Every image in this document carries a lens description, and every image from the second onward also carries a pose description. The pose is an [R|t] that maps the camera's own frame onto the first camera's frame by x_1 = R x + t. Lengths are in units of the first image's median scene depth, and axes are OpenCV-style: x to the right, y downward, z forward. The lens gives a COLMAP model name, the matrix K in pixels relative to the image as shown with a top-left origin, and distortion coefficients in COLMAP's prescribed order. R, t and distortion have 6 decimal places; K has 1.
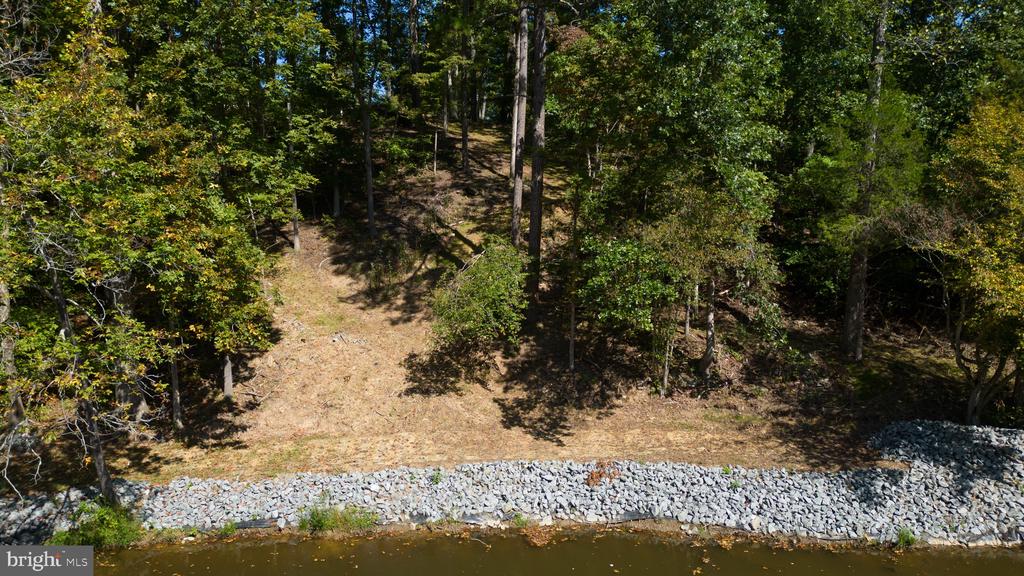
lens RADIAL K [[714.0, 0, 510.5], [0, 714.0, 283.1], [0, 0, 1]] dist [0.072493, -0.071838]
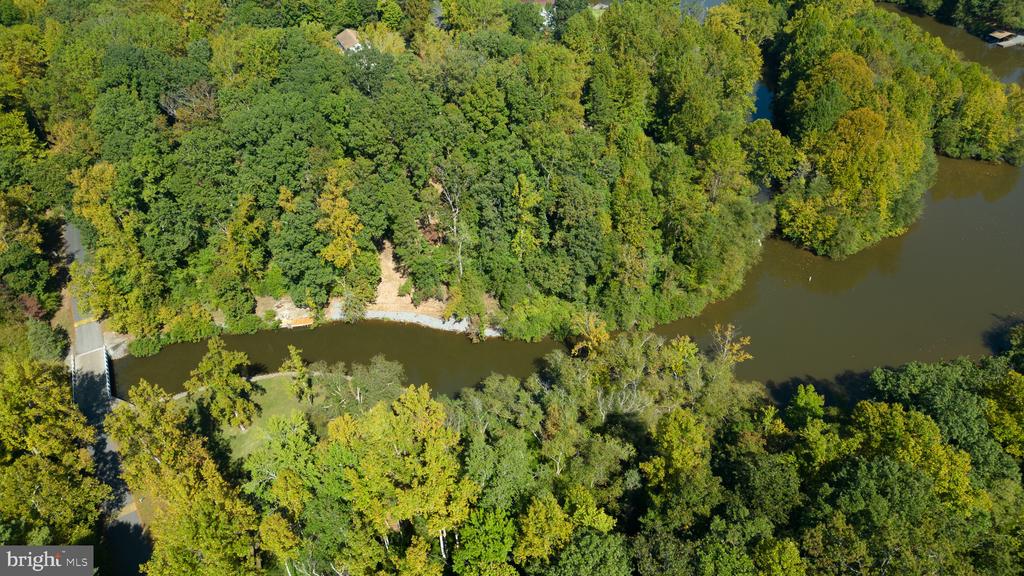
lens RADIAL K [[714.0, 0, 507.5], [0, 714.0, 288.0], [0, 0, 1]] dist [0.072493, -0.071838]
pose [[0.975774, 0.116212, -0.185365, 2.229316], [0.006555, 0.831349, 0.555711, -3.859803], [0.218683, -0.543464, 0.810447, -4.449433]]
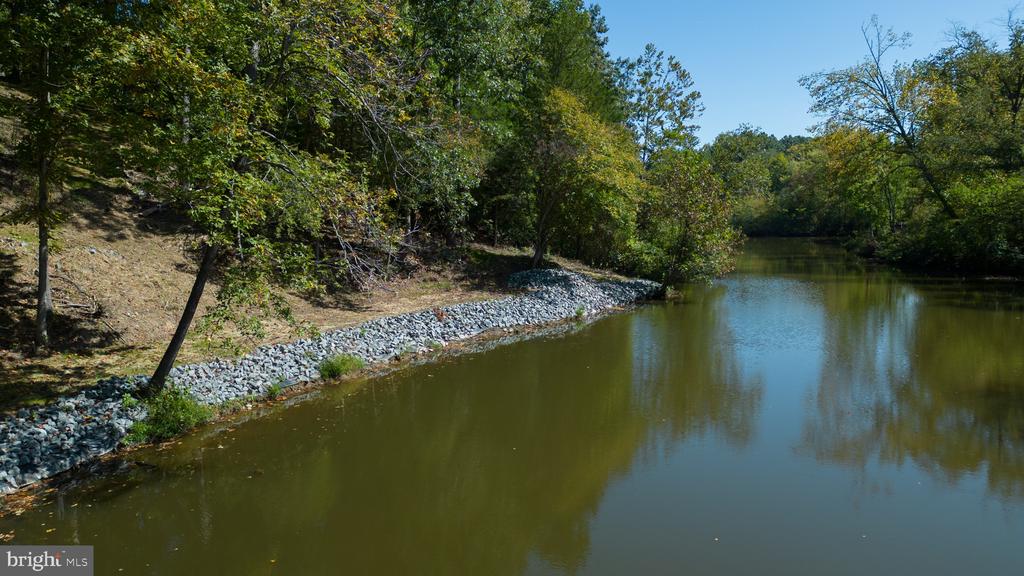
lens RADIAL K [[714.0, 0, 509.0], [0, 714.0, 287.1], [0, 0, 1]] dist [0.072493, -0.071838]
pose [[0.495408, -0.067092, 0.866066, -0.849774], [0.069604, 0.996873, 0.037410, 0.142817], [-0.865868, 0.041748, 0.498528, 0.156965]]
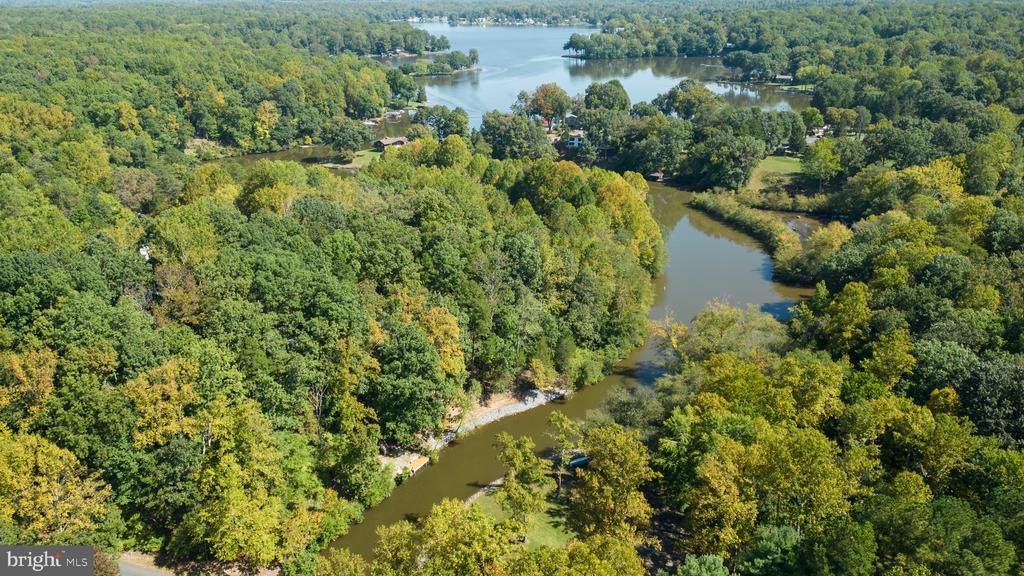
lens RADIAL K [[756.4, 0, 507.1], [0, 756.4, 288.5], [0, 0, 1]] dist [0.069388, -0.062151]
pose [[0.795637, -0.212413, 0.567311, -3.754284], [0.054727, 0.957882, 0.281898, -2.975795], [-0.603296, -0.193242, 0.773751, -4.655844]]
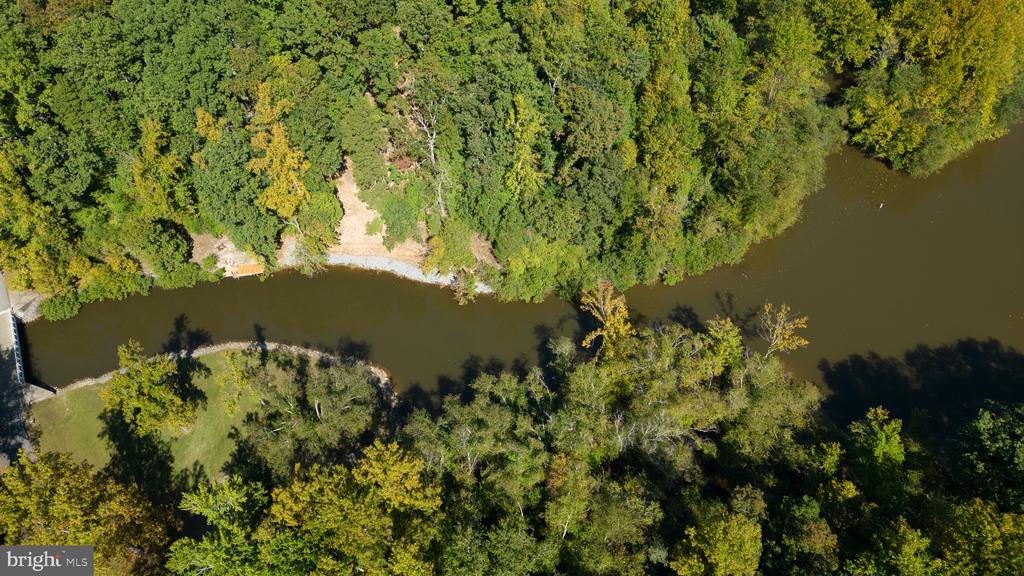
lens RADIAL K [[714.0, 0, 507.2], [0, 714.0, 289.7], [0, 0, 1]] dist [0.072493, -0.071838]
pose [[0.977227, 0.155617, -0.144259, 1.860546], [0.014802, 0.628189, 0.777920, -4.024710], [0.211679, -0.762339, 0.611580, -2.585493]]
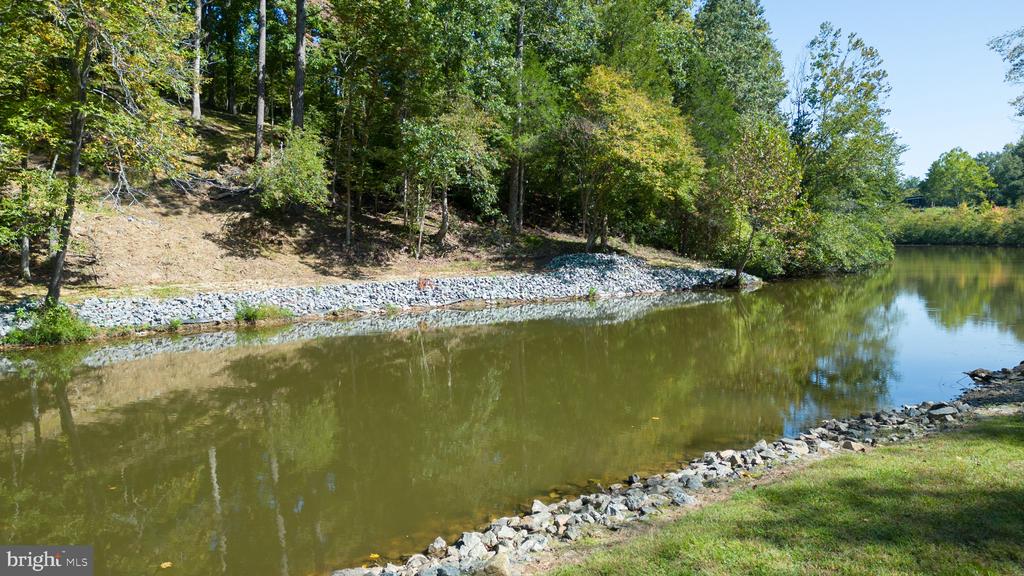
lens RADIAL K [[714.0, 0, 513.8], [0, 714.0, 285.4], [0, 0, 1]] dist [0.072493, -0.071838]
pose [[0.773864, -0.028830, 0.632696, -0.553564], [0.050936, 0.998561, -0.016799, 0.254636], [-0.631301, 0.045227, 0.774218, -0.211312]]
